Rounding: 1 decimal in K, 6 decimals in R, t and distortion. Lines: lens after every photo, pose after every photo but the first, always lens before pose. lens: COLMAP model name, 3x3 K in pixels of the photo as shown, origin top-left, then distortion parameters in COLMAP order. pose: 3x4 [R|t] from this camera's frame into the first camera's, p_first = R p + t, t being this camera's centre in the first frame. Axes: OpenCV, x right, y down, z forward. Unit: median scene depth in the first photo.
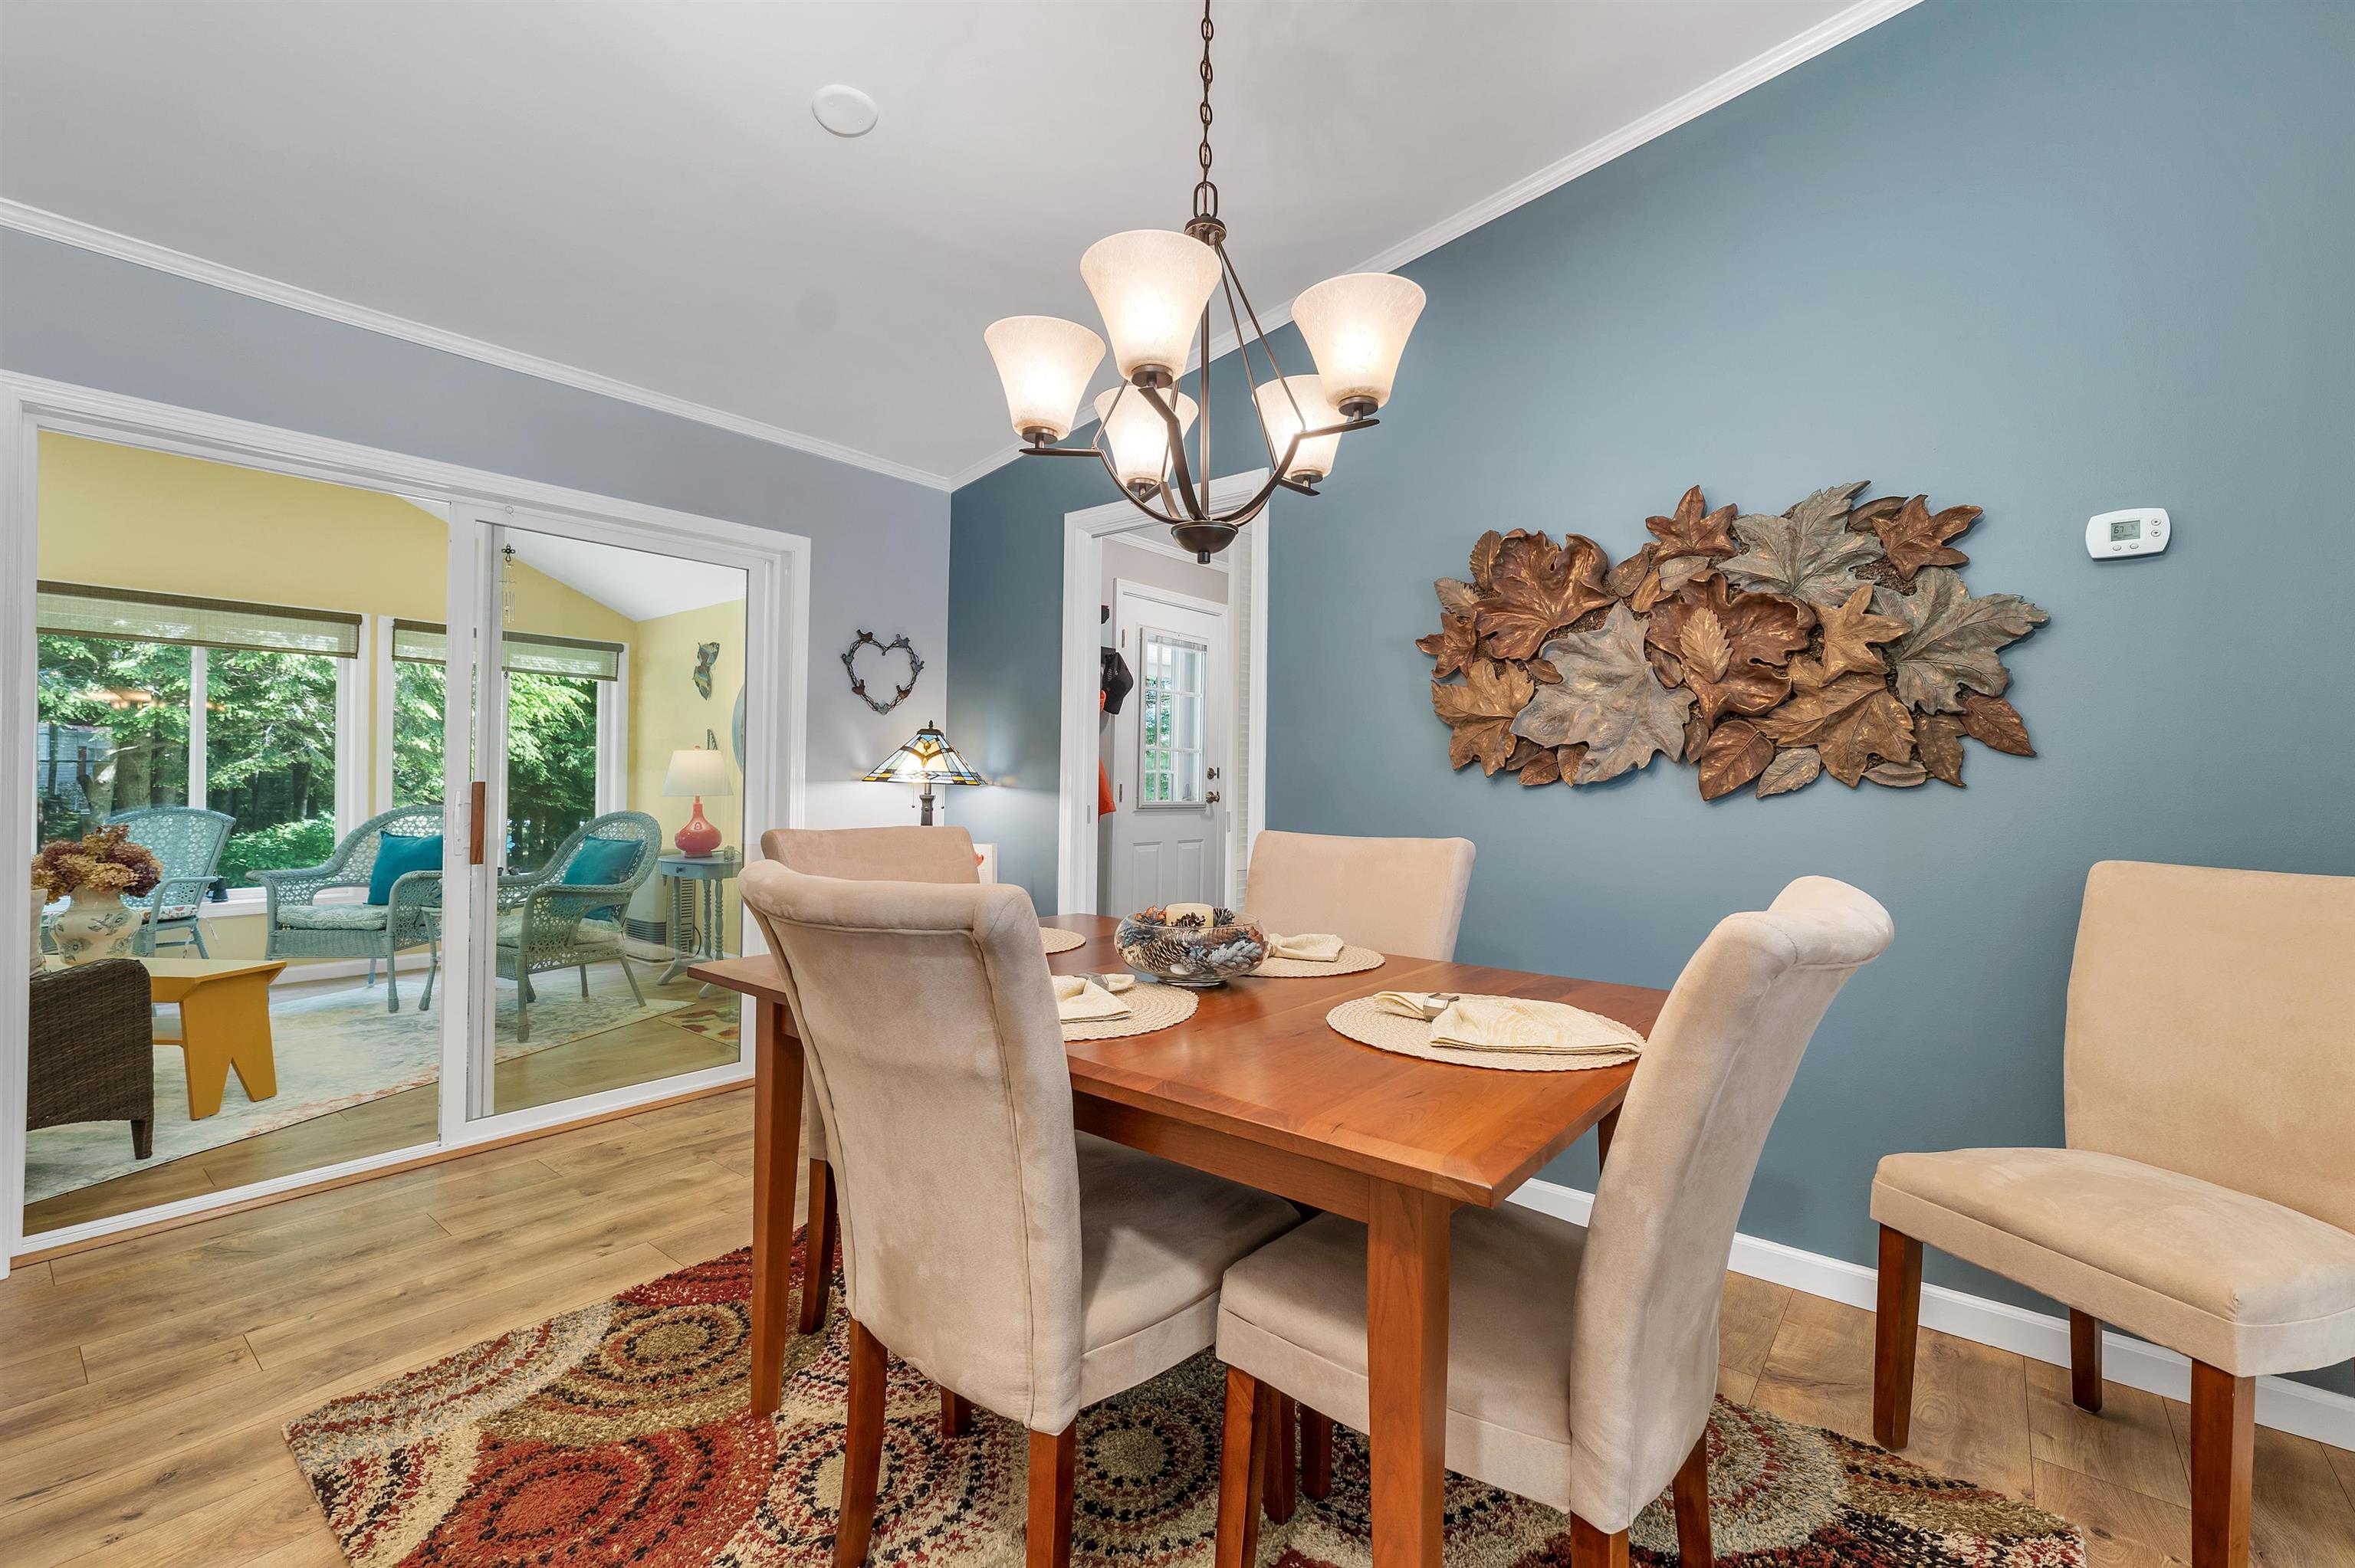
lens RADIAL K [[967.8, 0, 1172.1], [0, 967.8, 778.7], [0, 0, 1]] dist [0.002480, 0.000376]
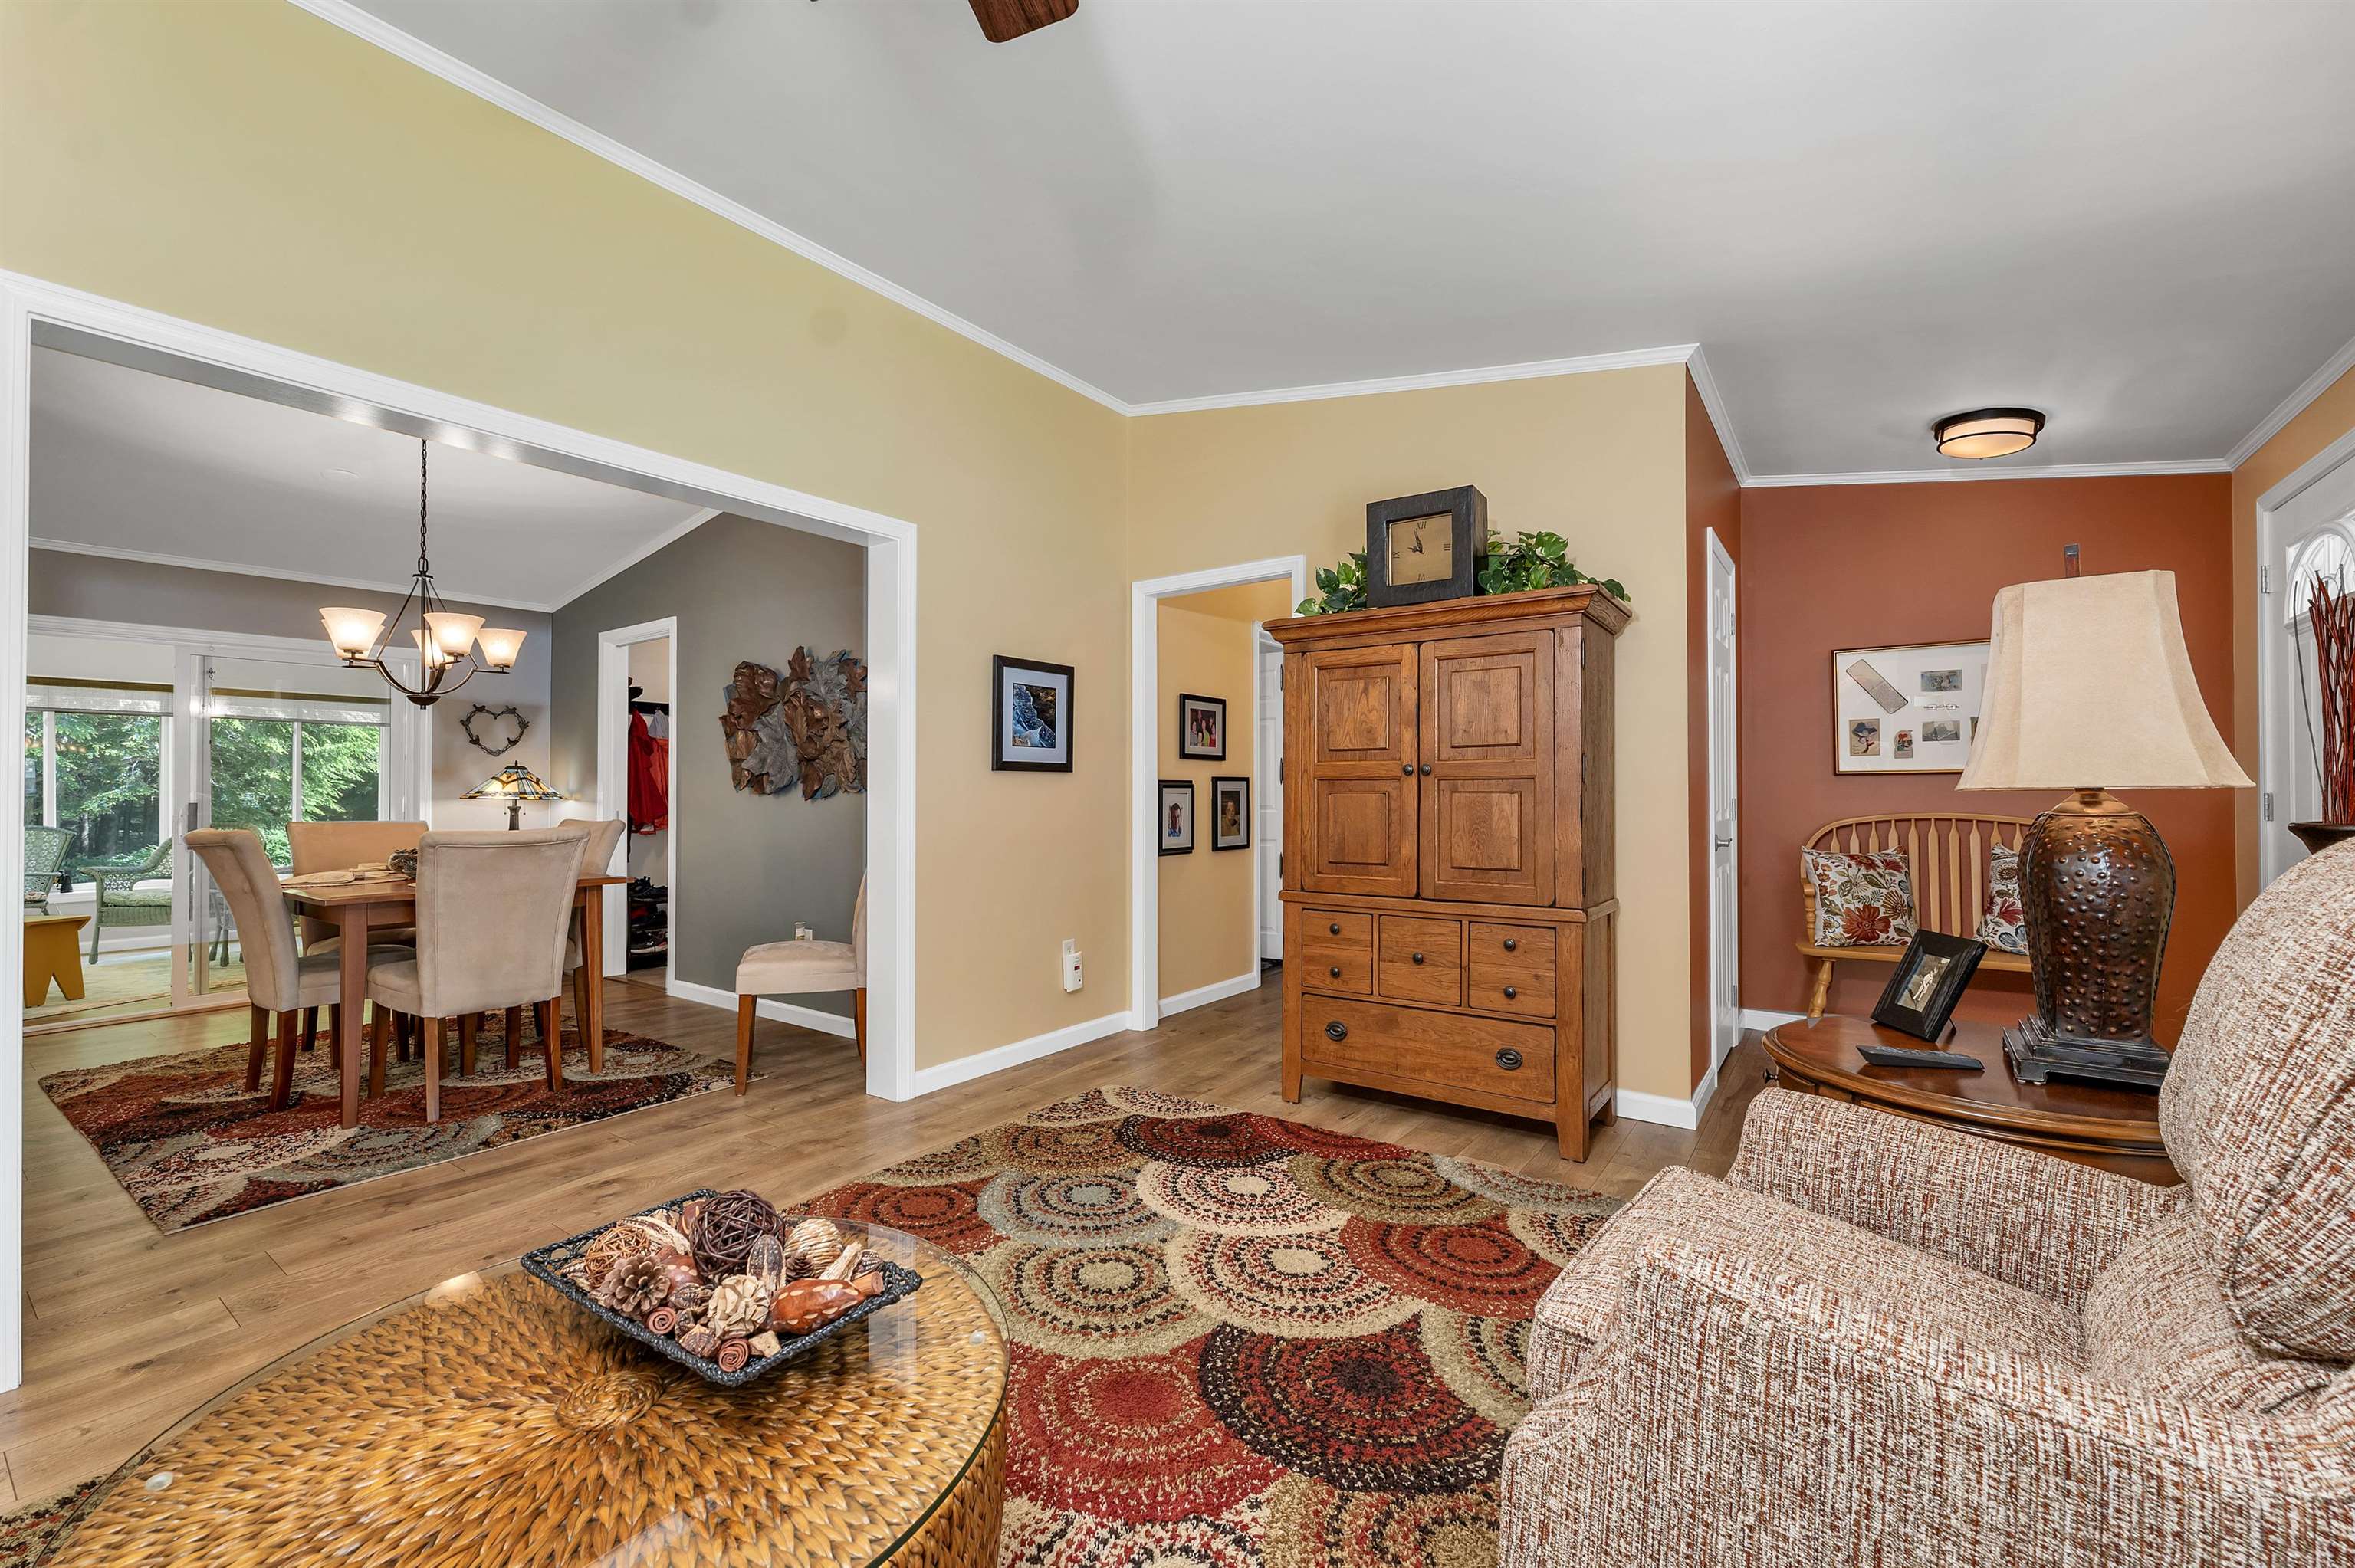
lens RADIAL K [[967.8, 0, 1172.1], [0, 967.8, 778.7], [0, 0, 1]] dist [0.002480, 0.000376]
pose [[0.998855, -0.015437, 0.045271, 1.163543], [0.016084, 0.999773, -0.013962, 0.015782], [-0.045046, 0.014675, 0.998877, -1.004678]]
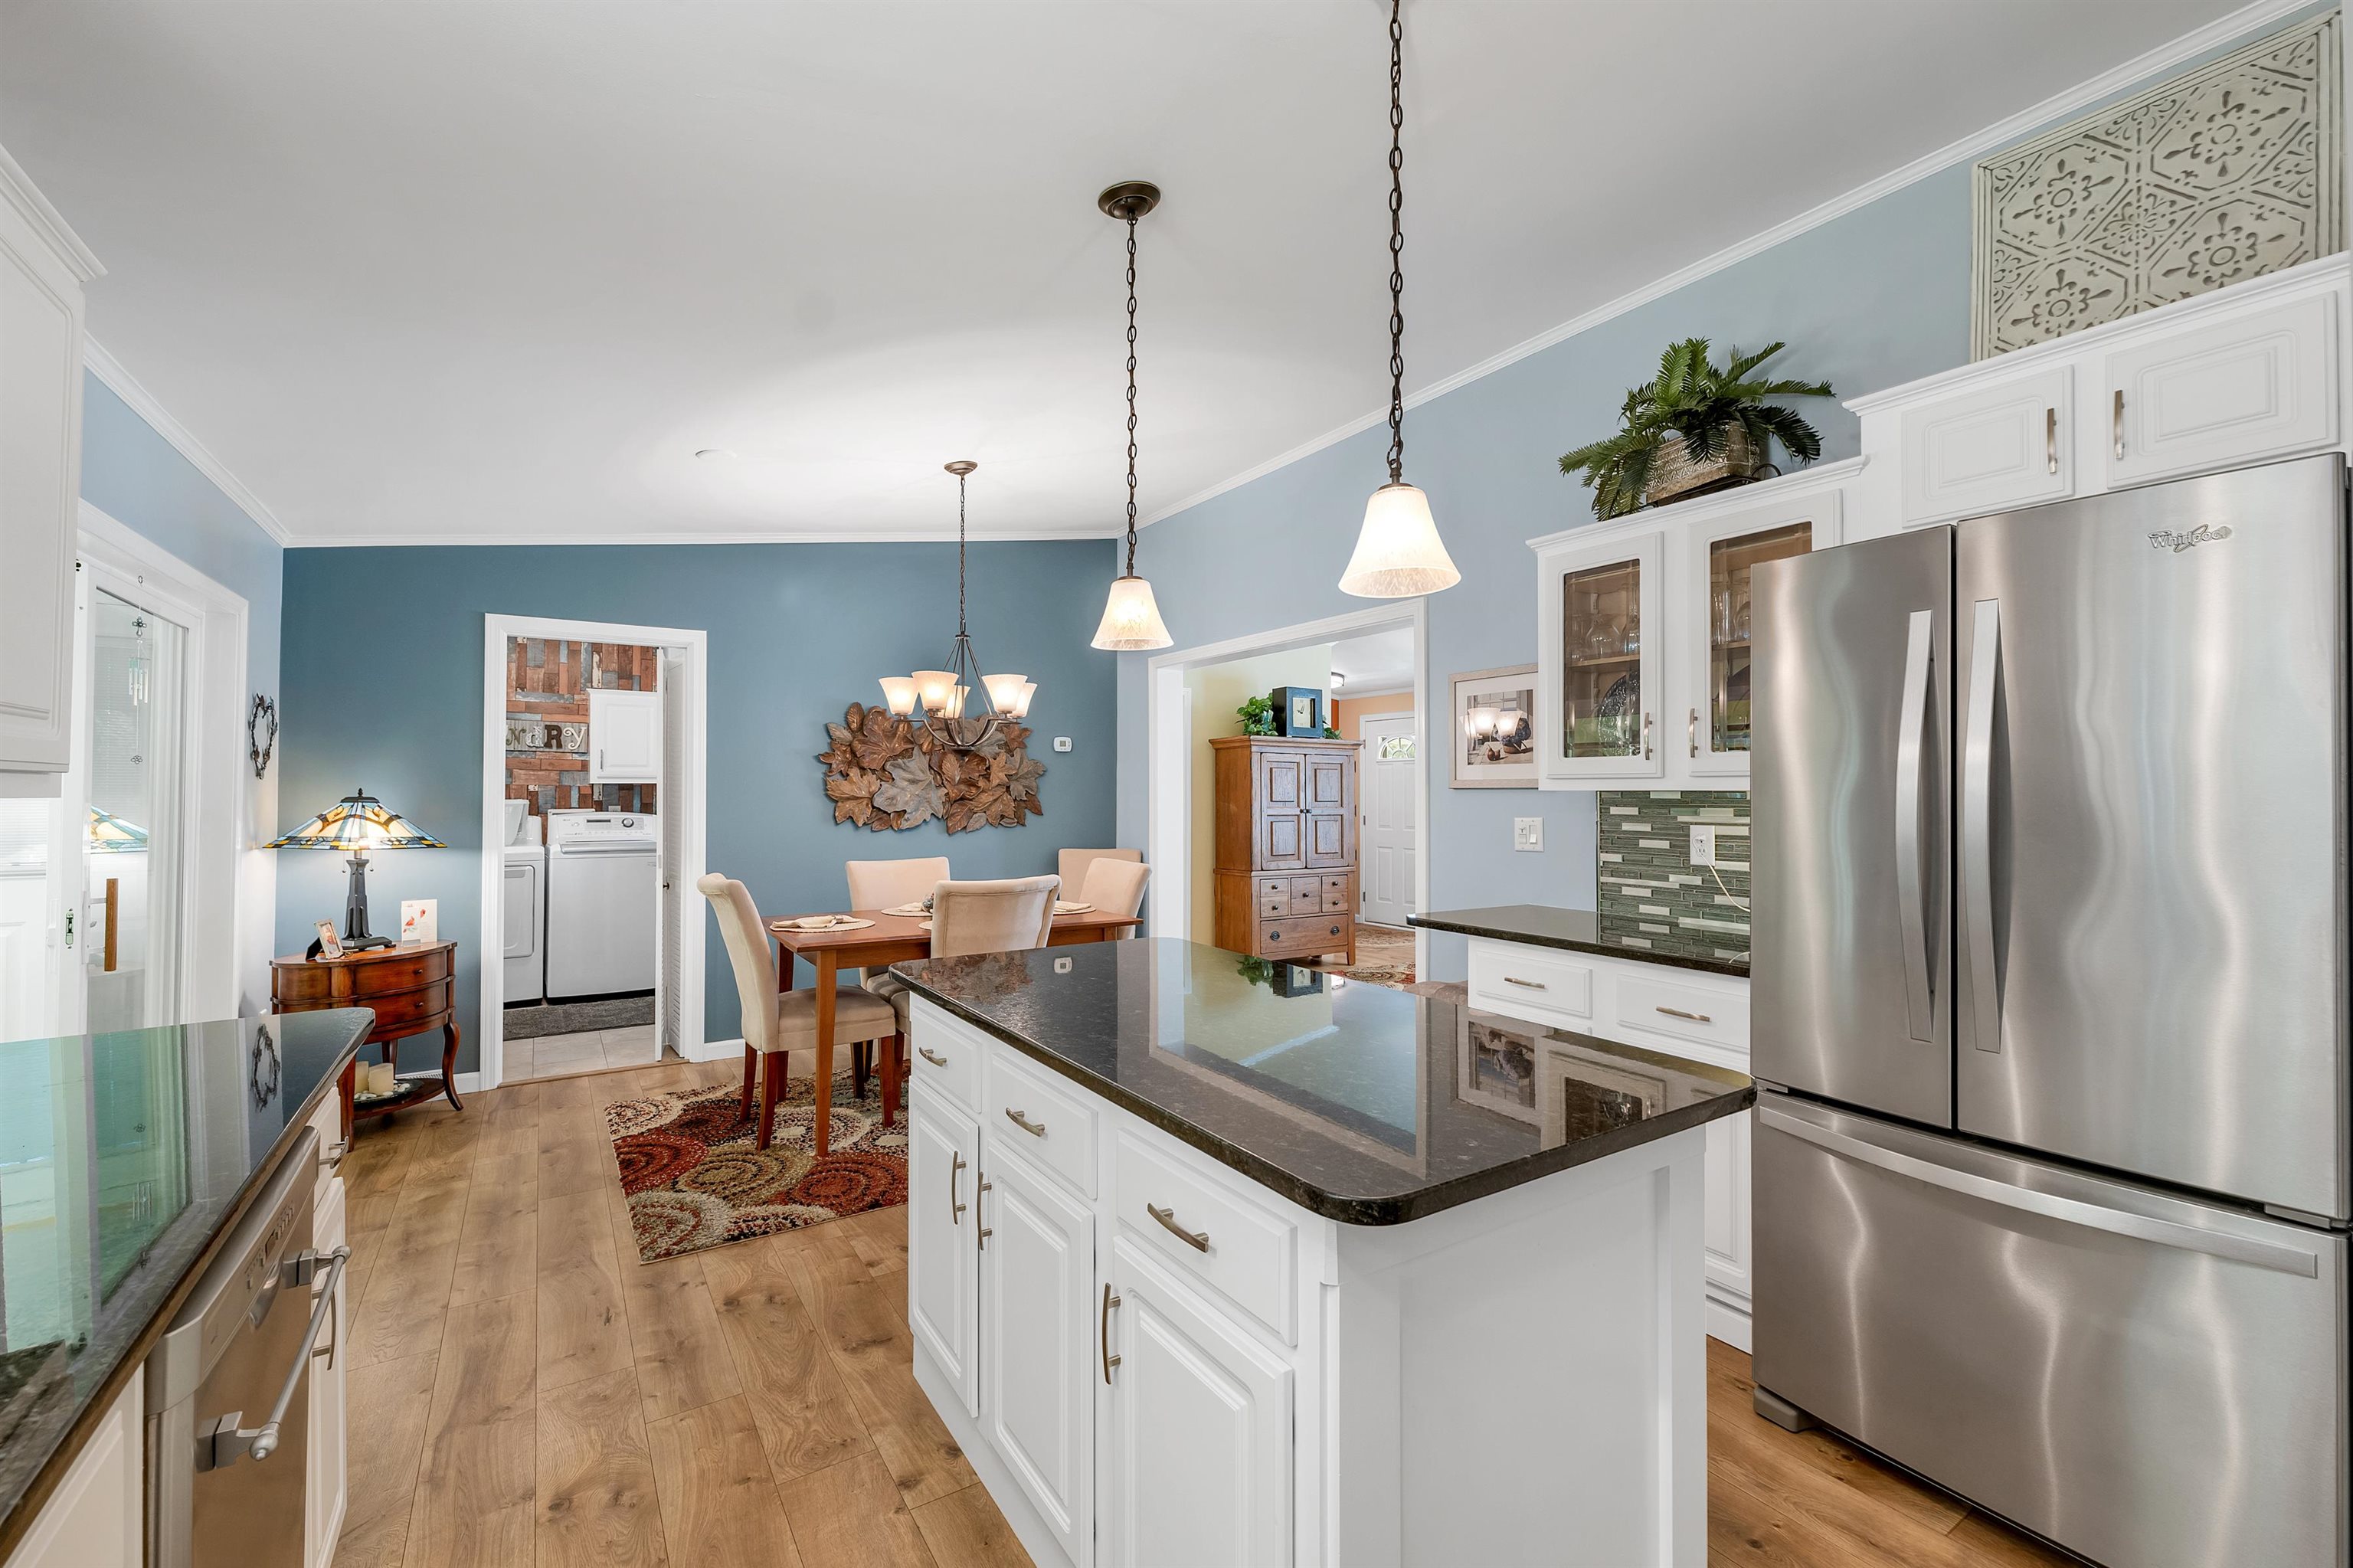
lens RADIAL K [[978.6, 0, 1130.2], [0, 978.6, 785.3], [0, 0, 1]] dist [-0.000113, -0.000037]
pose [[0.348490, -0.002222, 0.937310, -1.463597], [0.002292, 0.999996, 0.001518, -0.095876], [-0.937310, 0.001619, 0.348494, -0.238472]]
